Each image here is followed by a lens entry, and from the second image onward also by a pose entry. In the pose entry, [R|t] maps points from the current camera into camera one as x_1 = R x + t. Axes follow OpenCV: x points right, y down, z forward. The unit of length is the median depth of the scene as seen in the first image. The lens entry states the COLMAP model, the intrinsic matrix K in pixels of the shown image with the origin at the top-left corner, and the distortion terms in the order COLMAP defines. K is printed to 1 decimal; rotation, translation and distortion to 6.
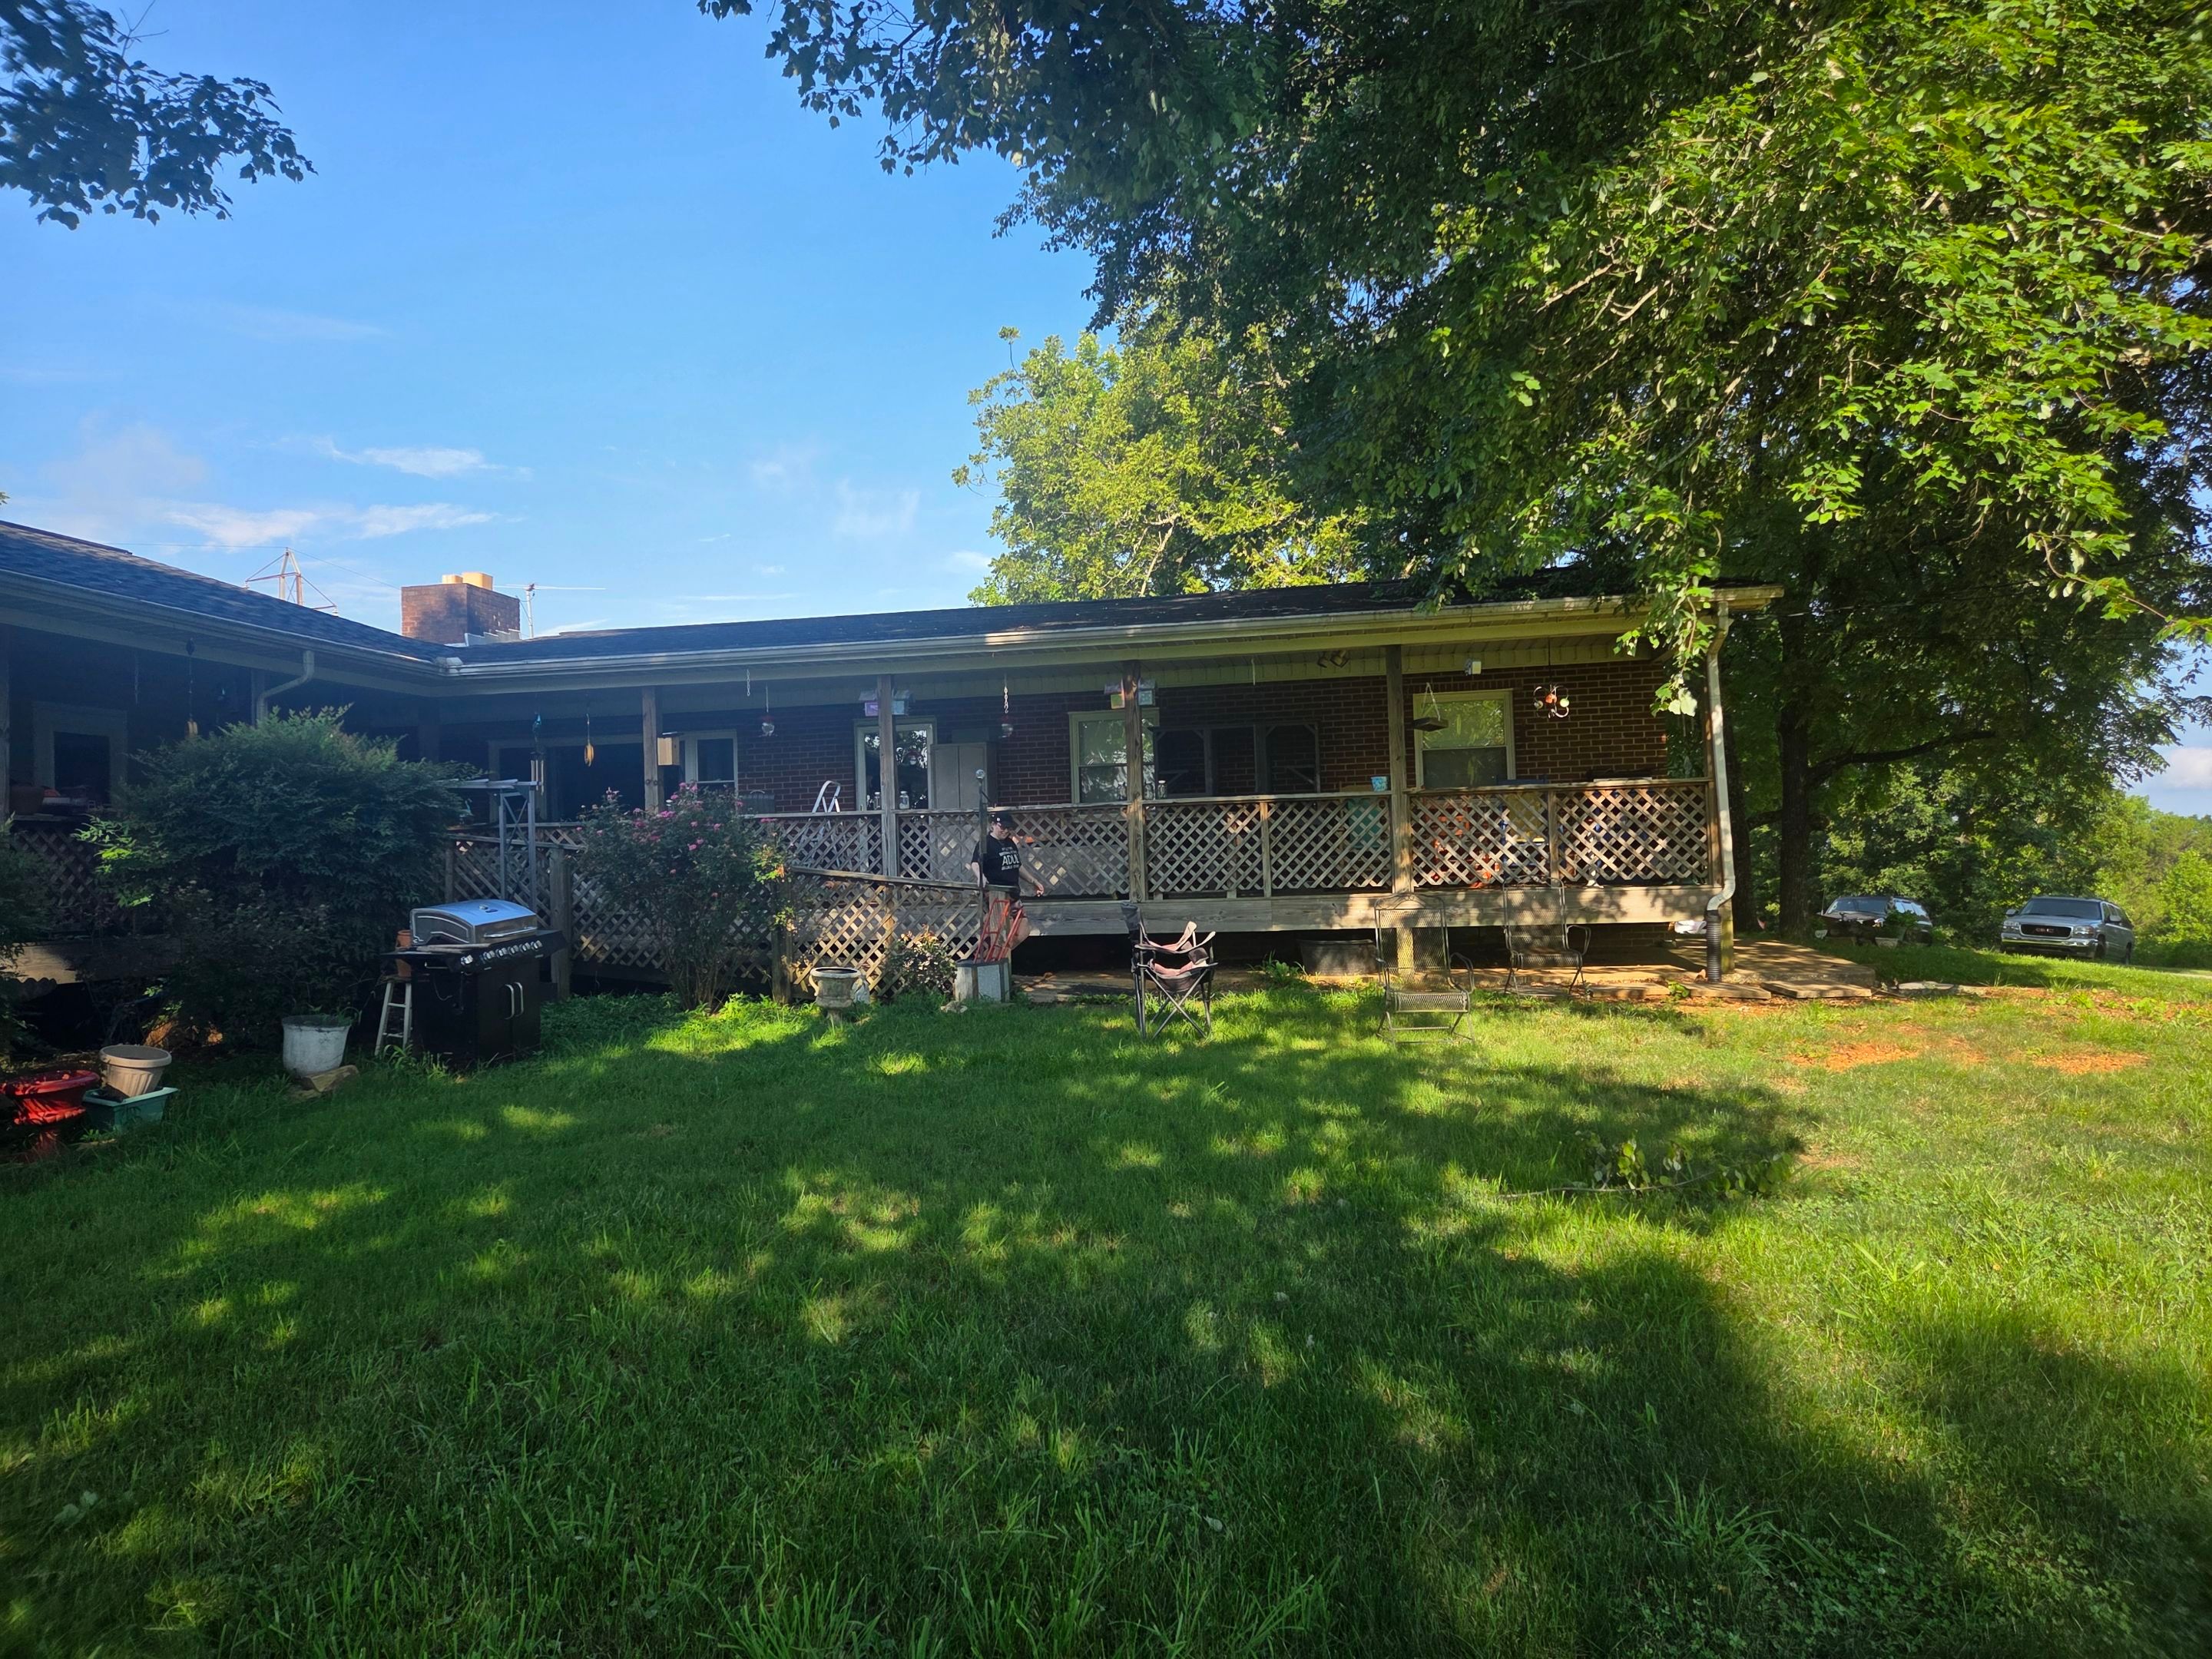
lens RADIAL K [[1445.0, 0, 1080.5], [0, 1445.0, 822.6], [0, 0, 1]] dist [0.000738, -0.002409]
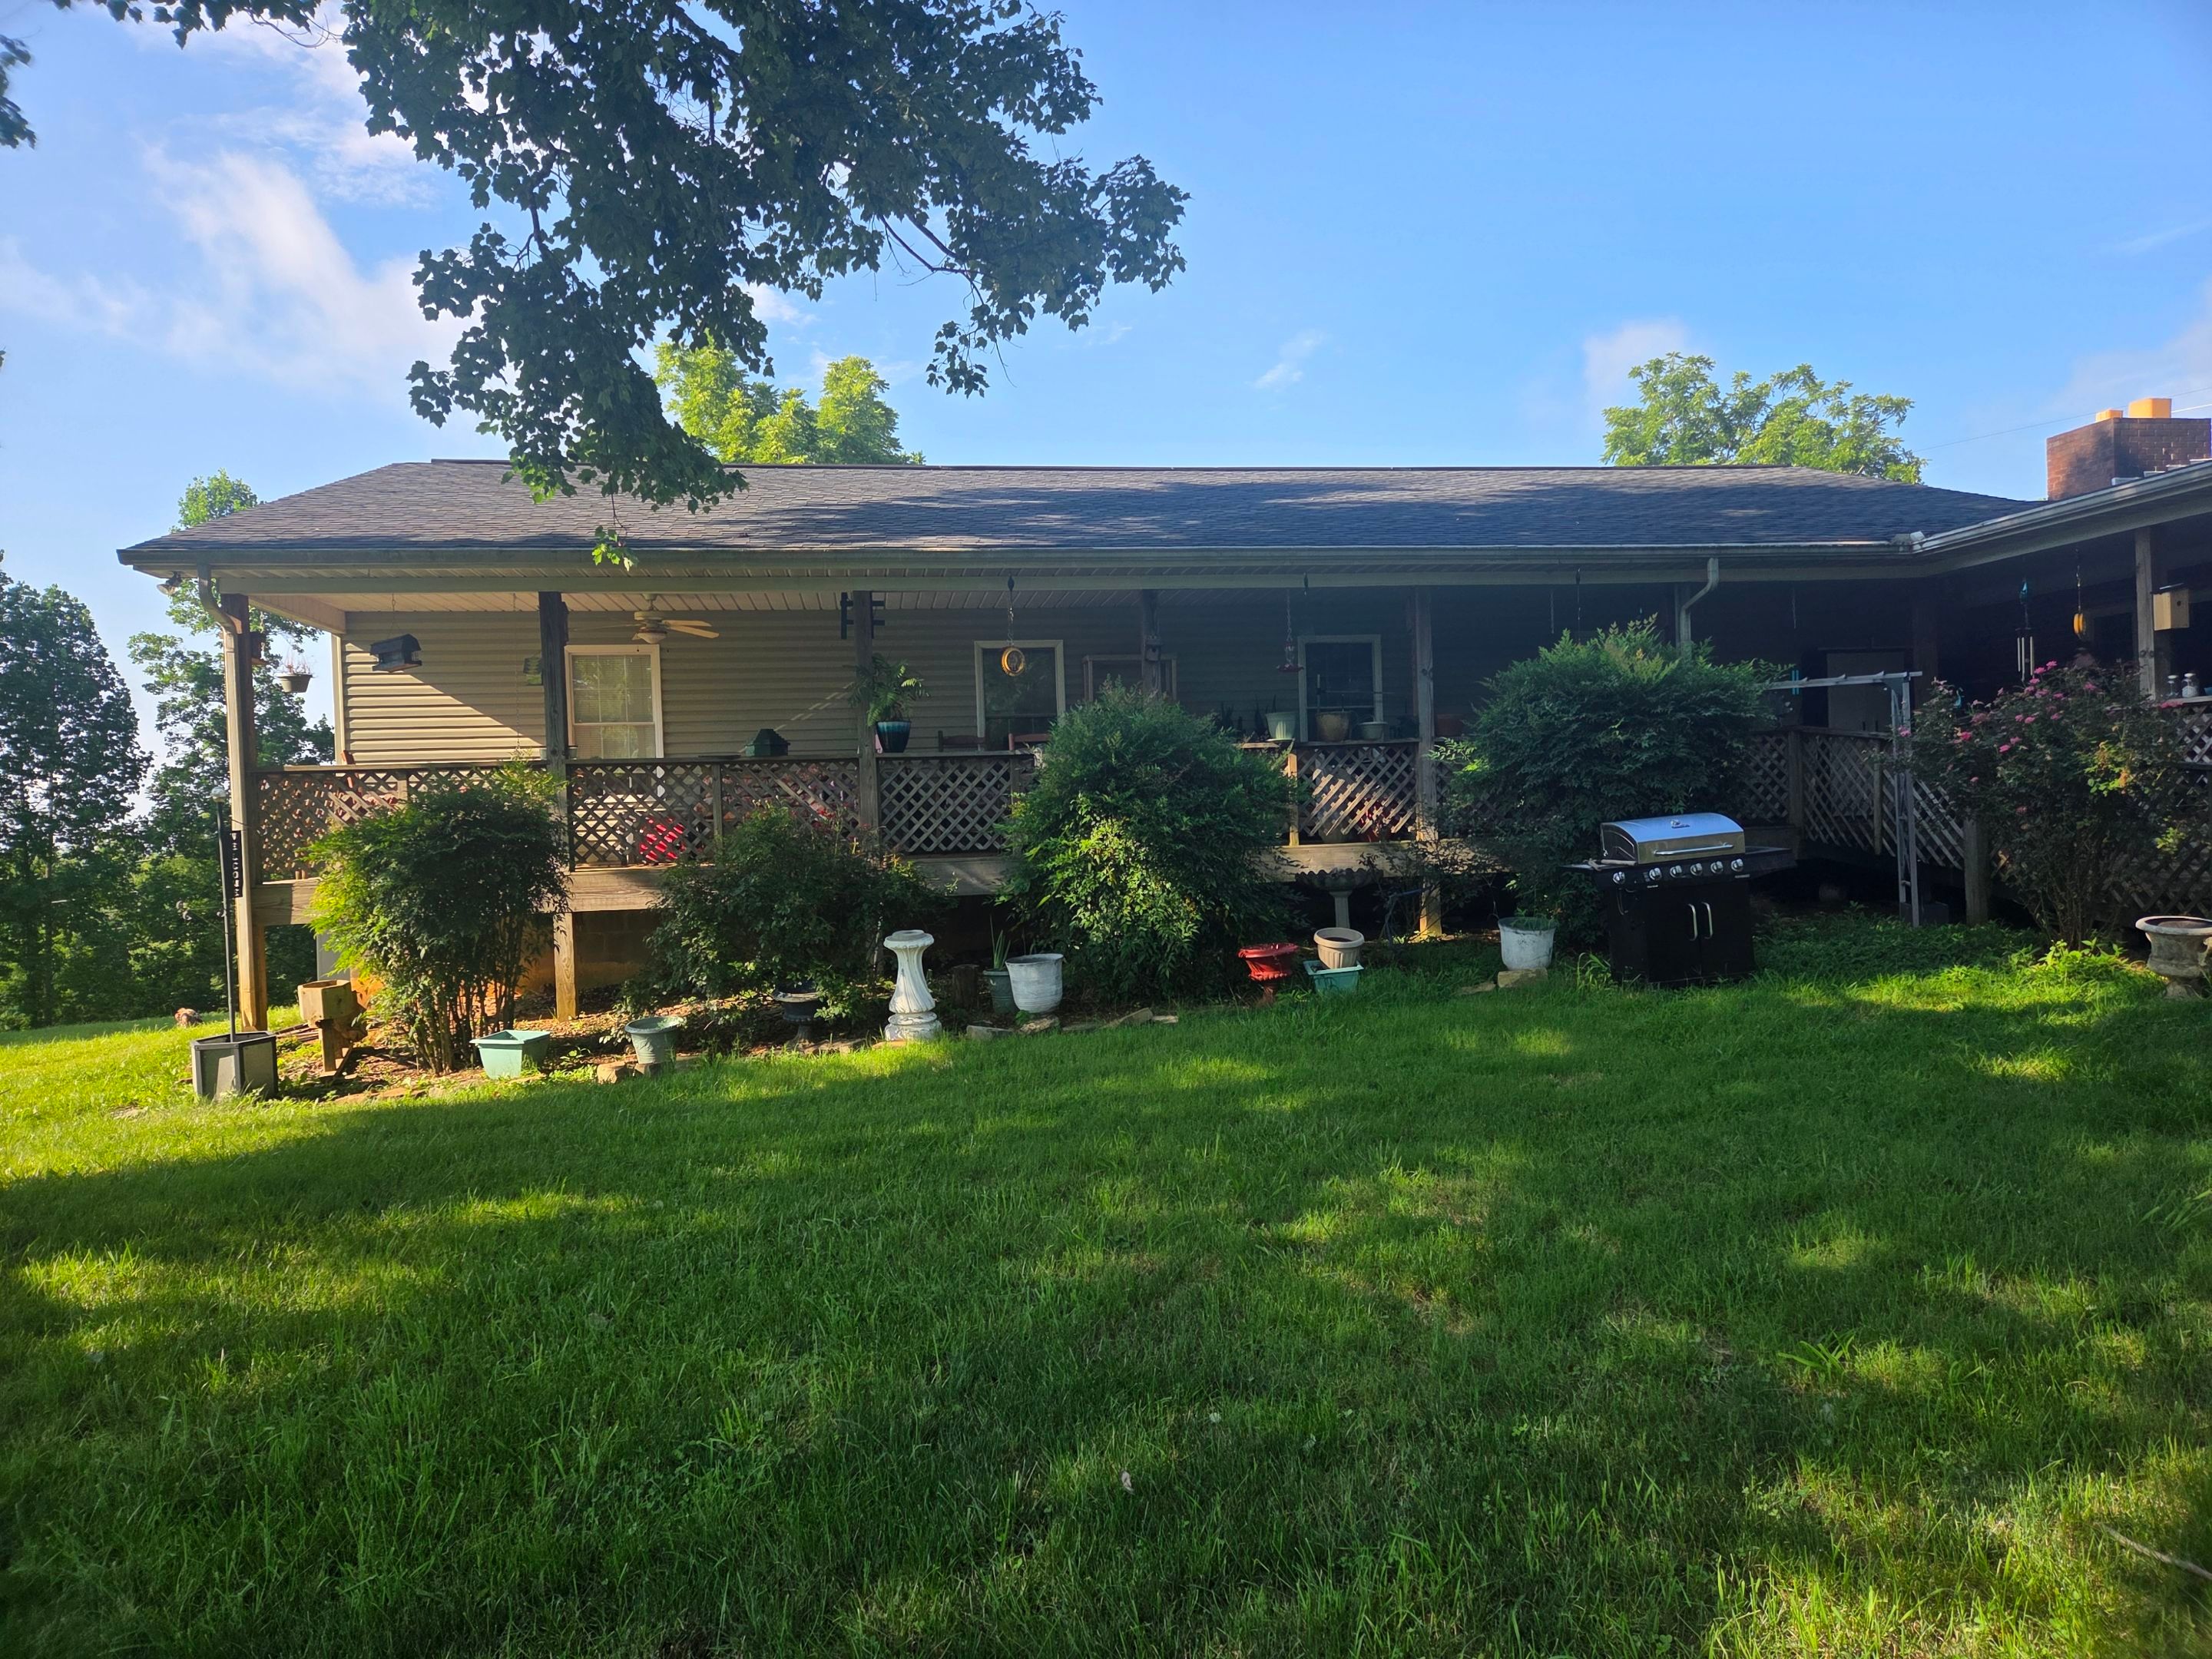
lens RADIAL K [[1445.0, 0, 1080.5], [0, 1445.0, 822.6], [0, 0, 1]] dist [0.000738, -0.002409]
pose [[0.324524, 0.026247, -0.945513, 0.274579], [0.051747, 0.997625, 0.045455, -0.003120], [0.944461, -0.063679, 0.322395, 0.240919]]
